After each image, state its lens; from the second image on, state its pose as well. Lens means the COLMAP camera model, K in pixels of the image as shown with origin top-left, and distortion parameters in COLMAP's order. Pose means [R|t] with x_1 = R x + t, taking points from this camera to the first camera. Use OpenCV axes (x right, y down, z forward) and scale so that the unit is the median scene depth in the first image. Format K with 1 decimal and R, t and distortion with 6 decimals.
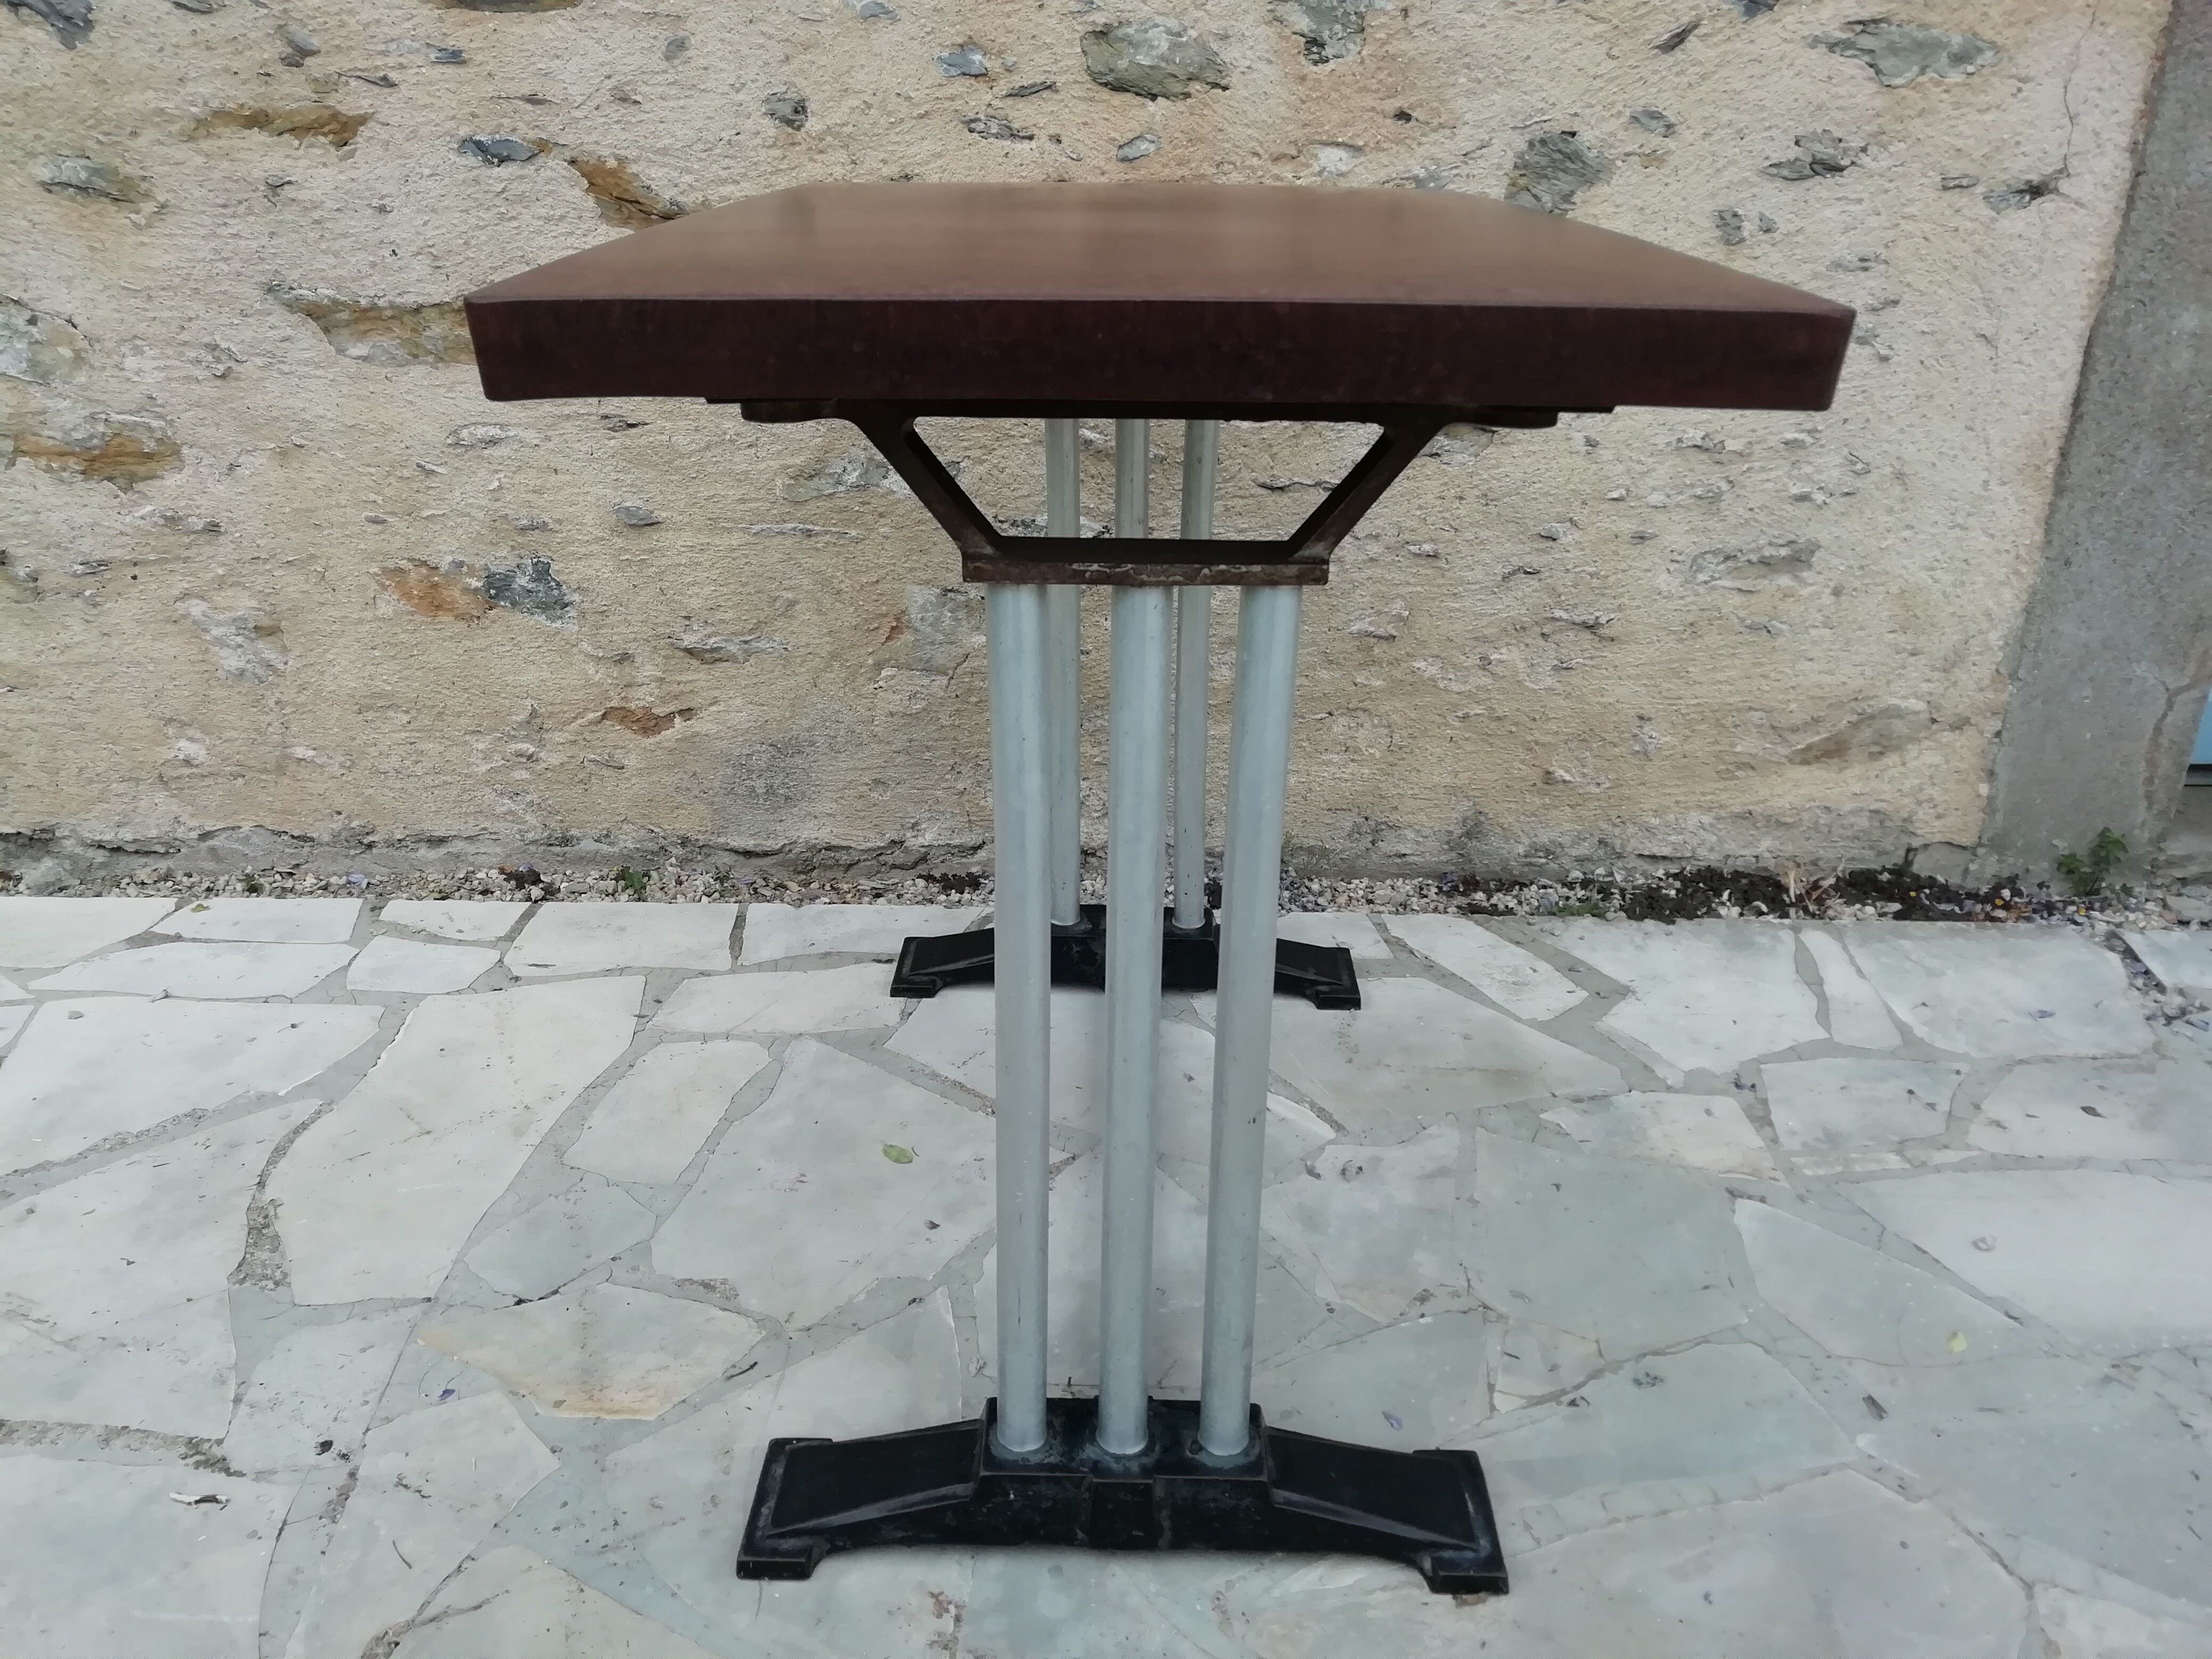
lens RADIAL K [[1664.9, 0, 1134.9], [0, 1664.9, 851.5], [0, 0, 1]] dist [0.019336, -0.017256]
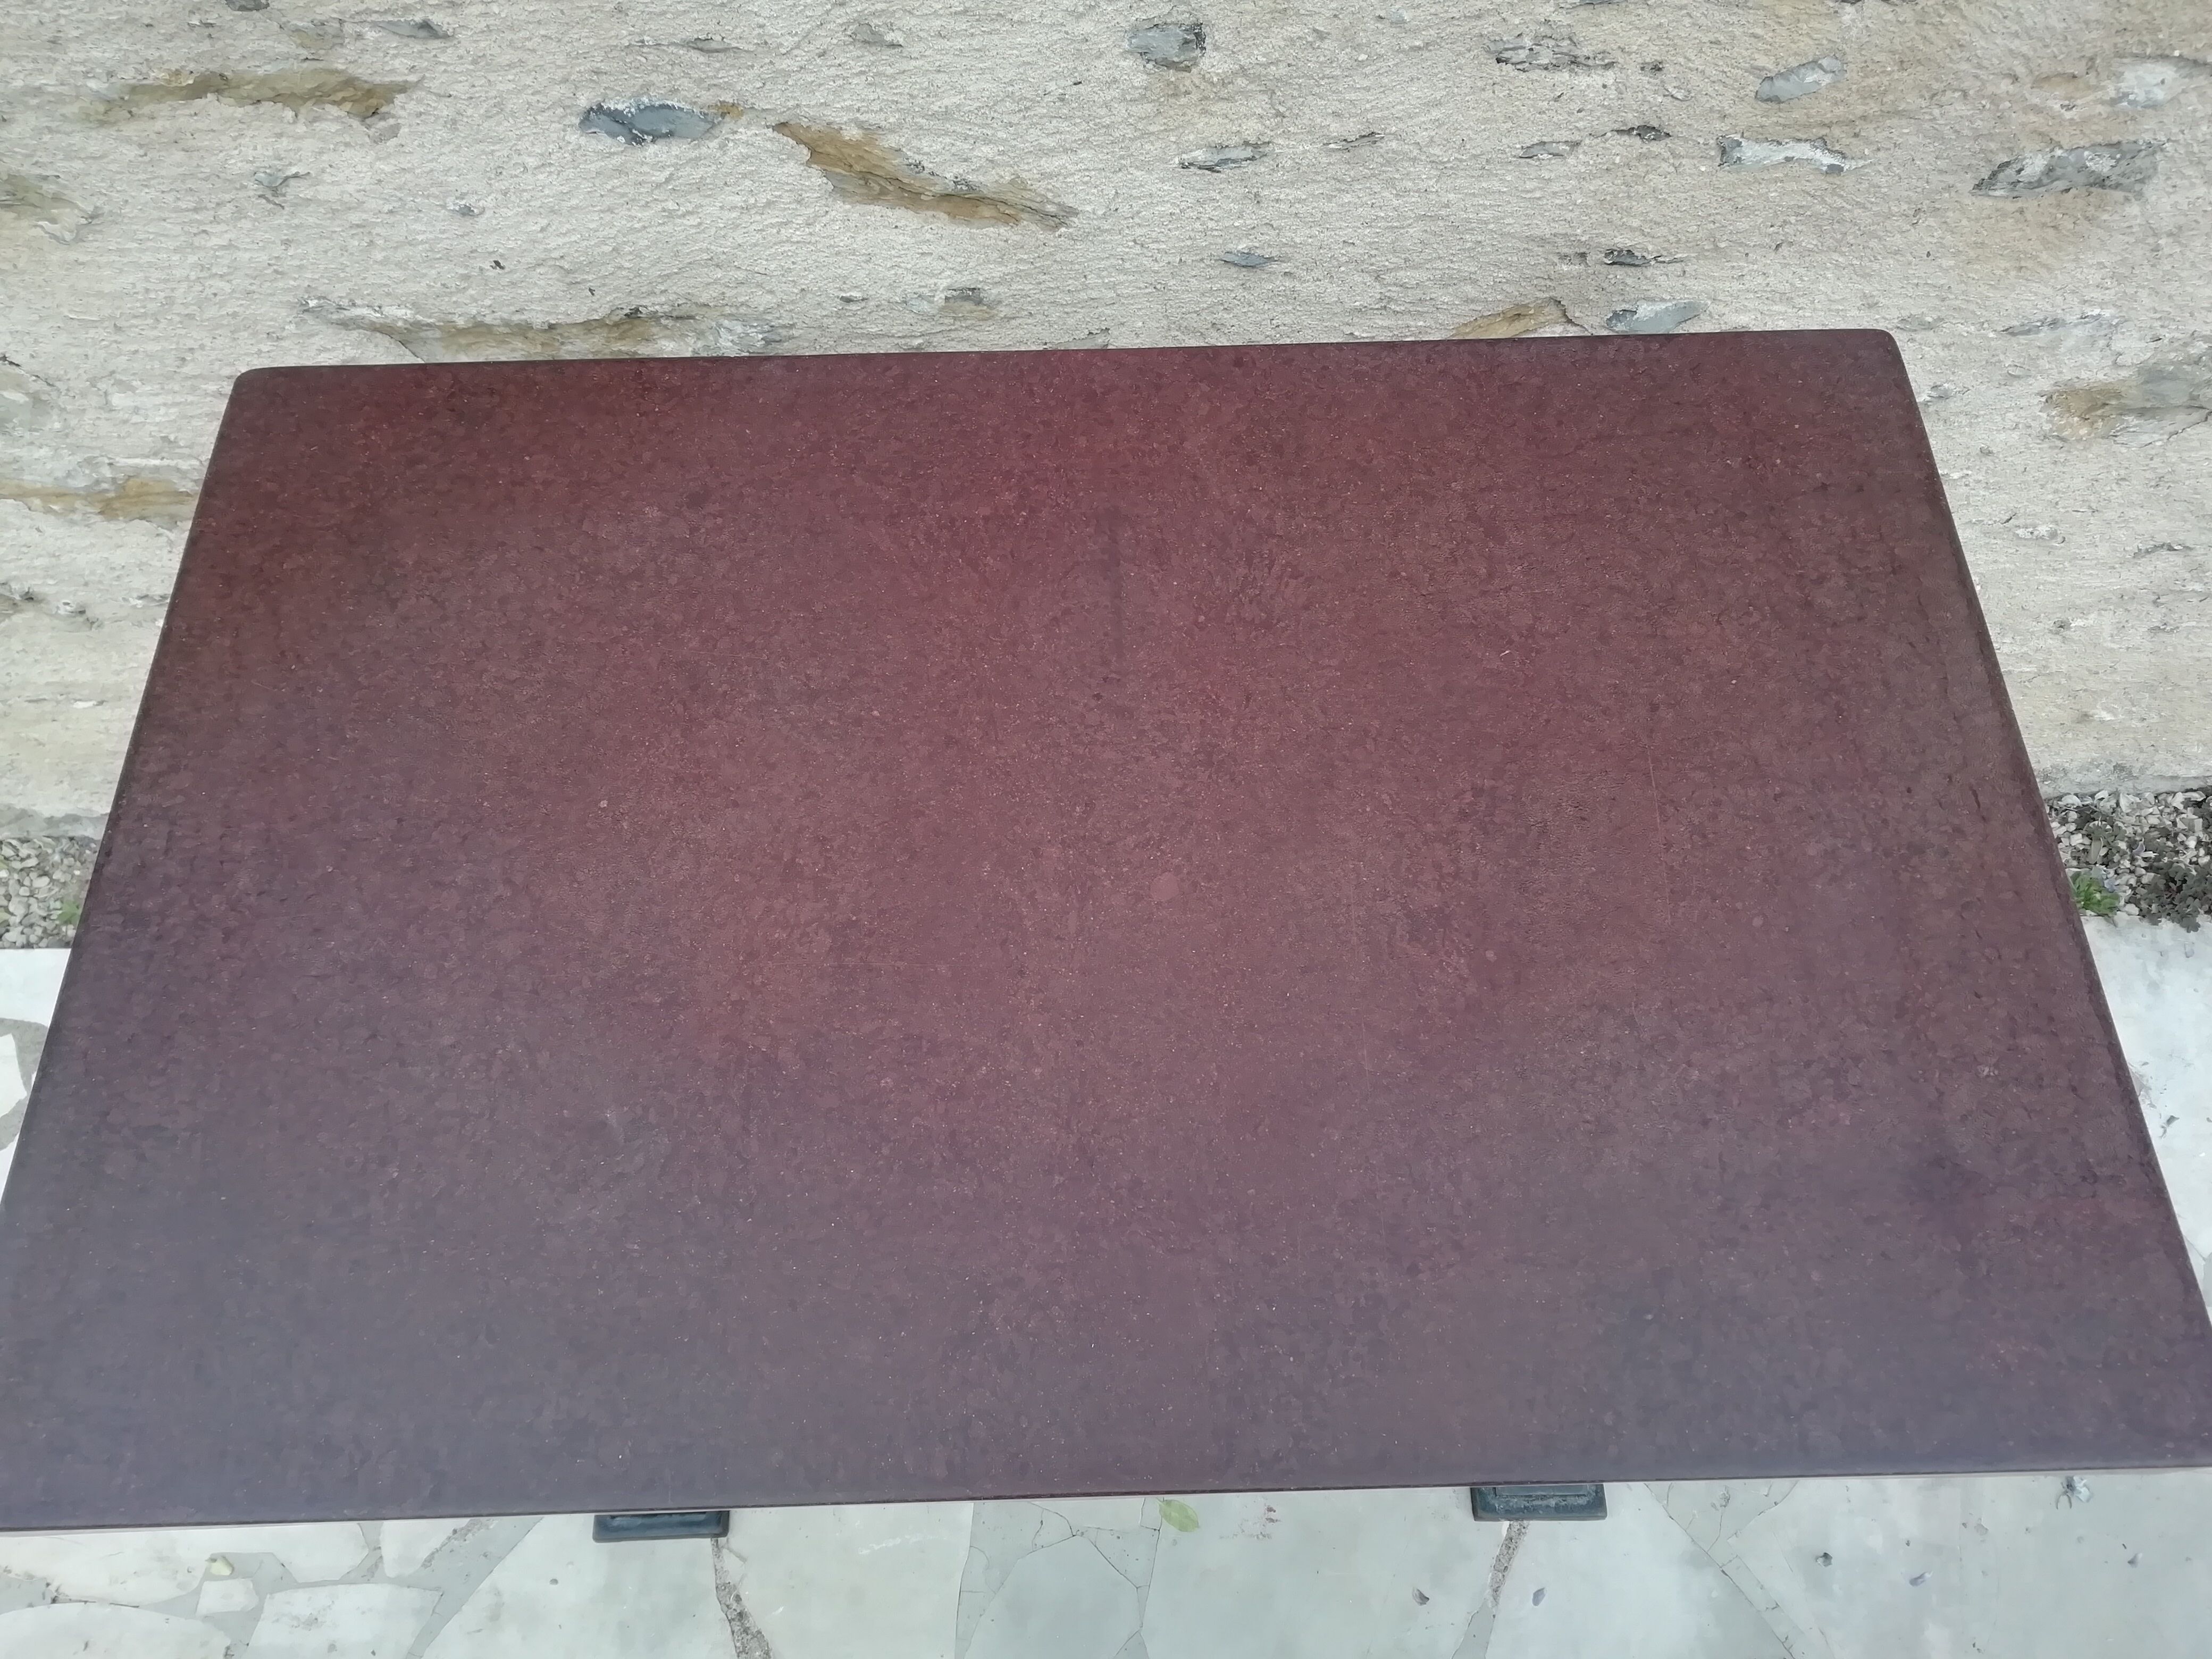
lens RADIAL K [[1664.9, 0, 1120.6], [0, 1664.9, 837.4], [0, 0, 1]] dist [0.019336, -0.017256]
pose [[0.999720, -0.016024, -0.017414, -0.214186], [0.023389, 0.780983, 0.624114, -0.569559], [0.003600, -0.624346, 0.781139, 0.407448]]
